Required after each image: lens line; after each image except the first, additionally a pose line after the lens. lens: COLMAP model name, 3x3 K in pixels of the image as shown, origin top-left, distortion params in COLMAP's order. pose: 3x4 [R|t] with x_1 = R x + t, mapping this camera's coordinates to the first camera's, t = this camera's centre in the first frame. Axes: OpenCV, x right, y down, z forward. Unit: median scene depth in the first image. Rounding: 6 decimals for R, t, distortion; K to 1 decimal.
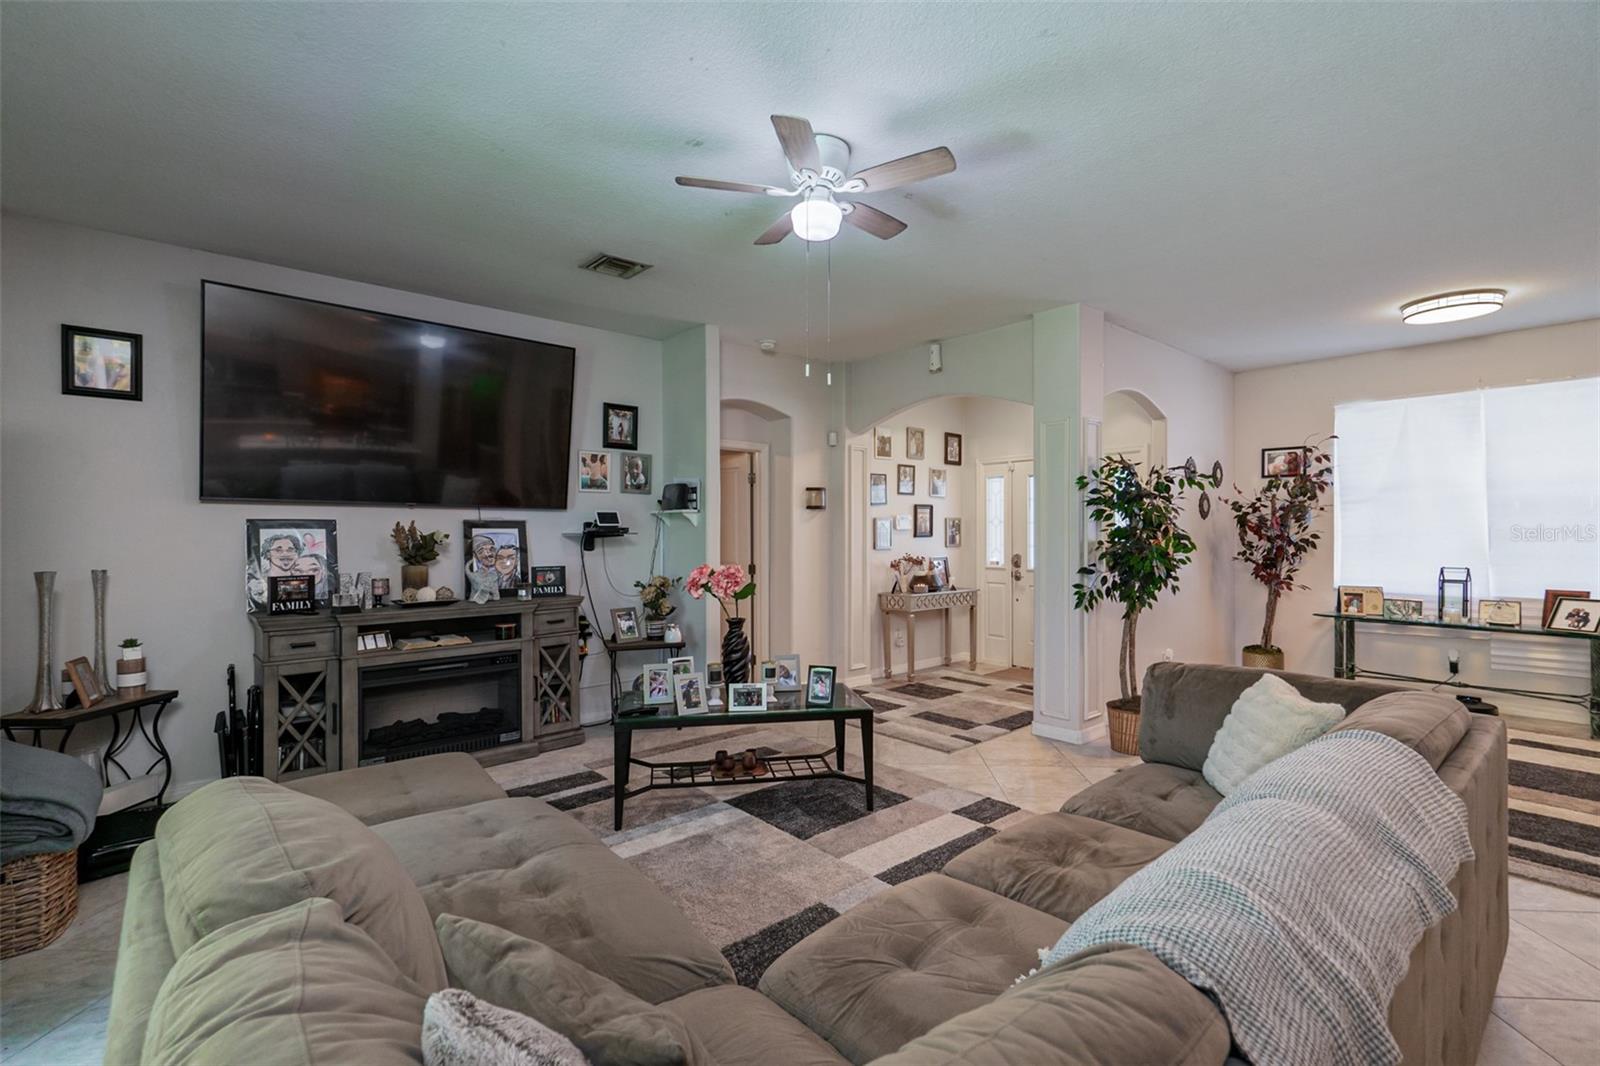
lens RADIAL K [[722.6, 0, 795.1], [0, 722.6, 528.7], [0, 0, 1]] dist [0.004576, 0.000533]
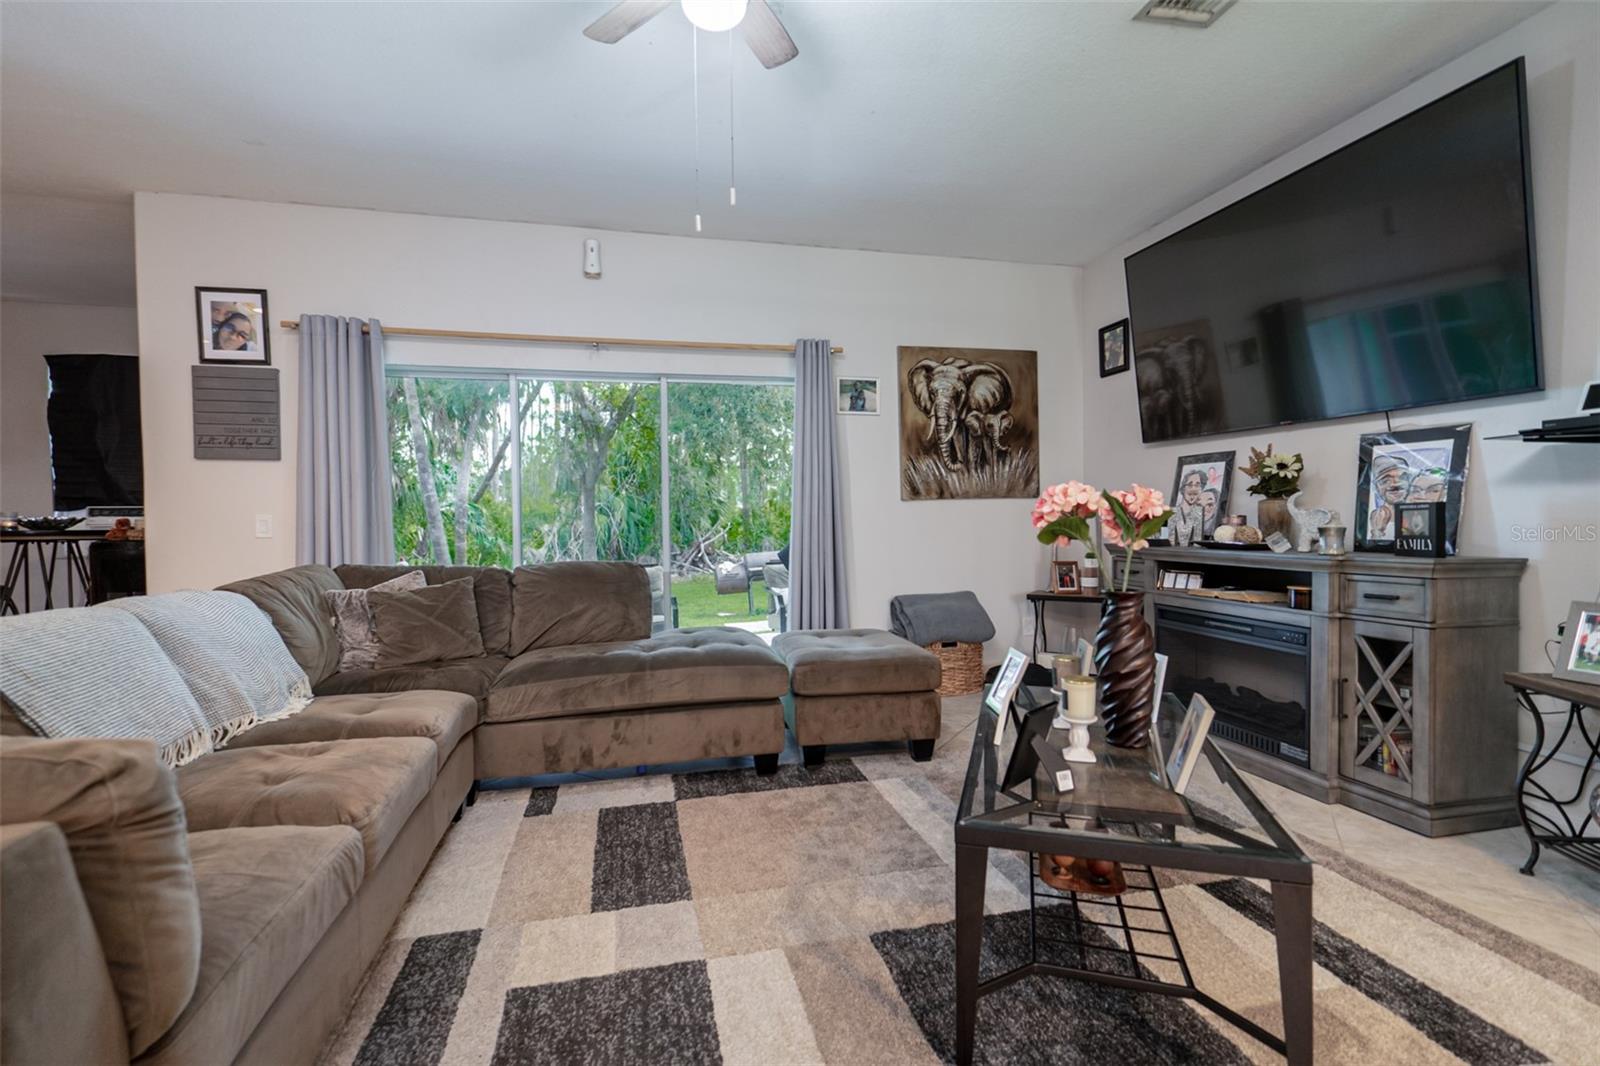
lens RADIAL K [[722.6, 0, 804.9], [0, 722.6, 530.5], [0, 0, 1]] dist [0.004576, 0.000533]
pose [[-0.454943, 0.019853, -0.890299, 0.413891], [0.005529, 0.999795, 0.019469, 0.065577], [0.890503, 0.003935, -0.454960, 0.908993]]
